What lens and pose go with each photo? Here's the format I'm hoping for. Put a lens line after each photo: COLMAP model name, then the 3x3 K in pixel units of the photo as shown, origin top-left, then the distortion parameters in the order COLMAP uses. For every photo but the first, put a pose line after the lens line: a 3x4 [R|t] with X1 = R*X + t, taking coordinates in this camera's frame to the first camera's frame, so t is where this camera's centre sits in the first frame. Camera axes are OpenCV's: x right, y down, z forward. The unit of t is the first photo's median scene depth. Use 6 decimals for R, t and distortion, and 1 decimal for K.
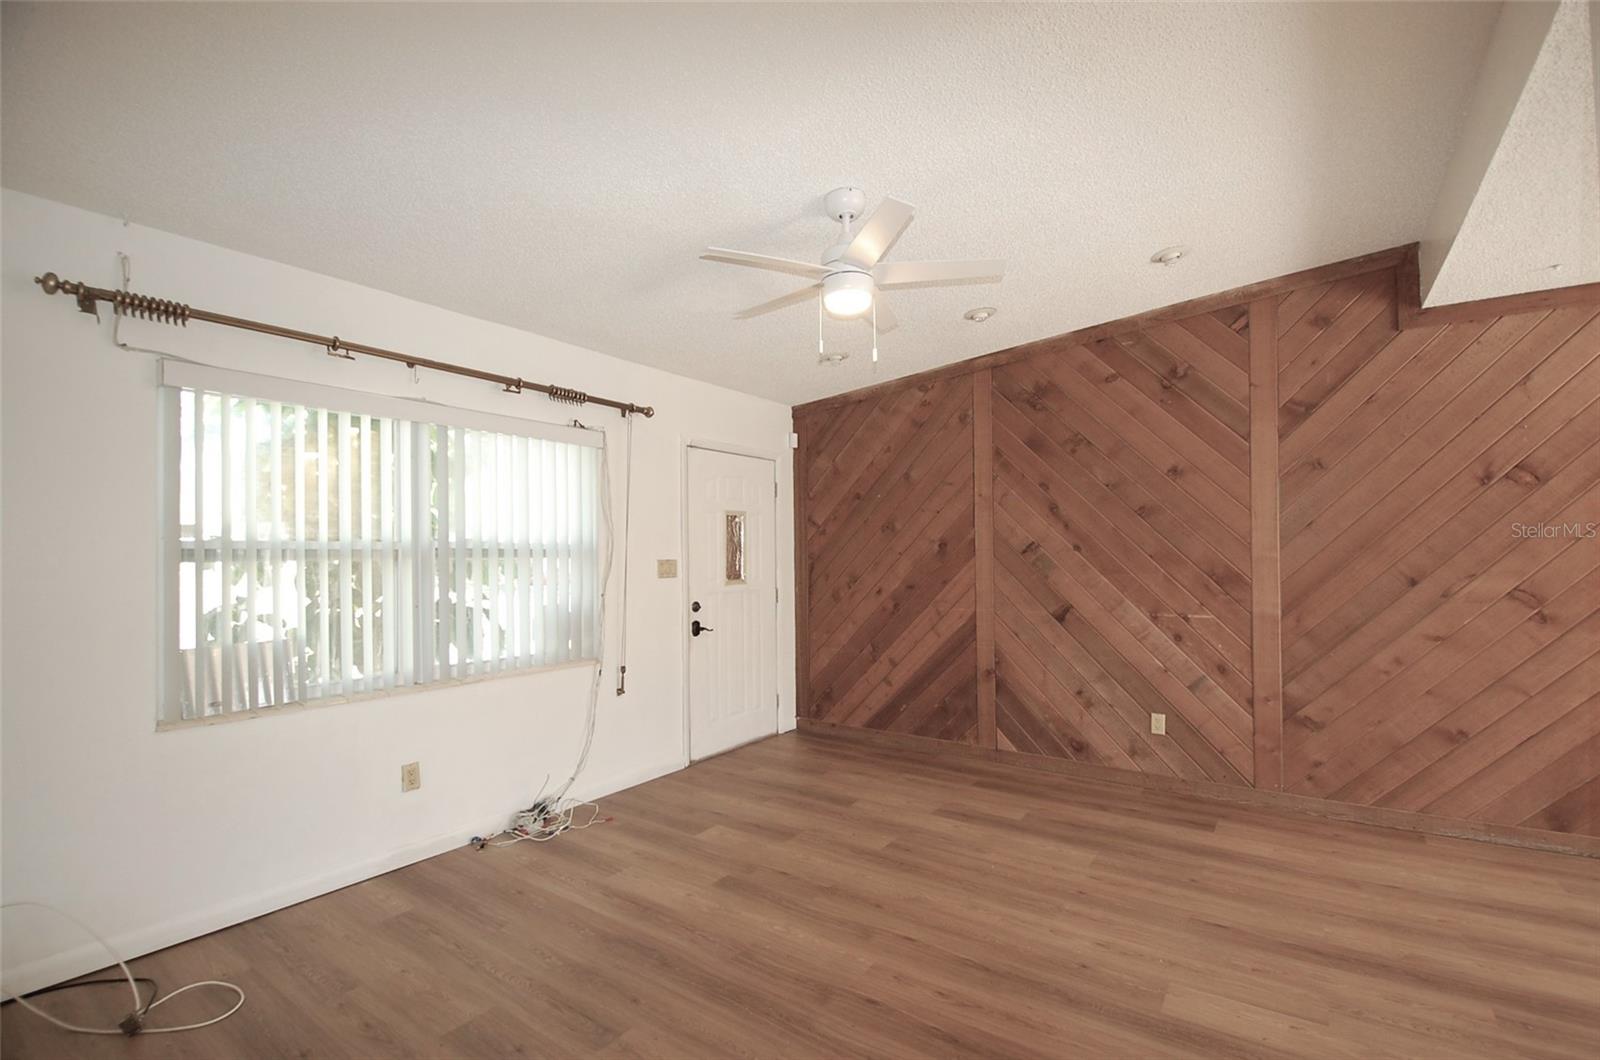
lens RADIAL K [[725.9, 0, 791.7], [0, 725.9, 548.0], [0, 0, 1]] dist [0.014305, -0.000137]
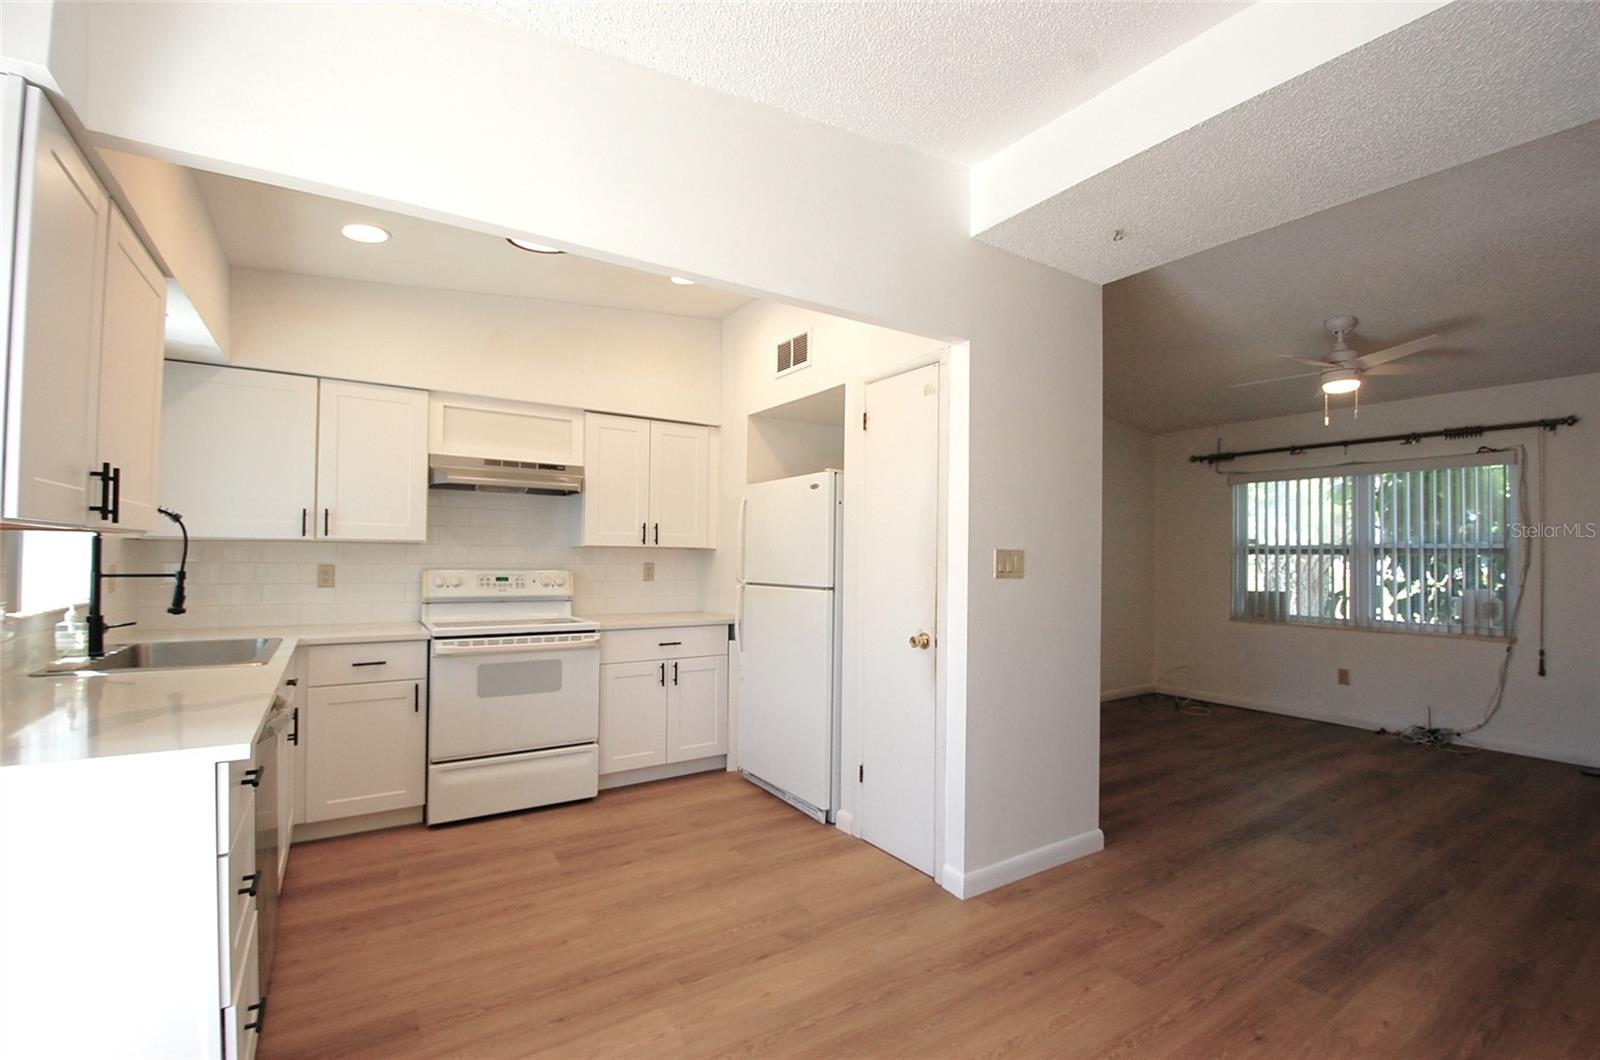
lens RADIAL K [[725.9, 0, 791.7], [0, 725.9, 548.0], [0, 0, 1]] dist [0.014305, -0.000137]
pose [[-0.391779, -0.007525, -0.920029, 1.779654], [-0.003066, 0.999972, -0.006874, 0.017638], [0.920054, 0.000127, -0.391791, 0.498174]]
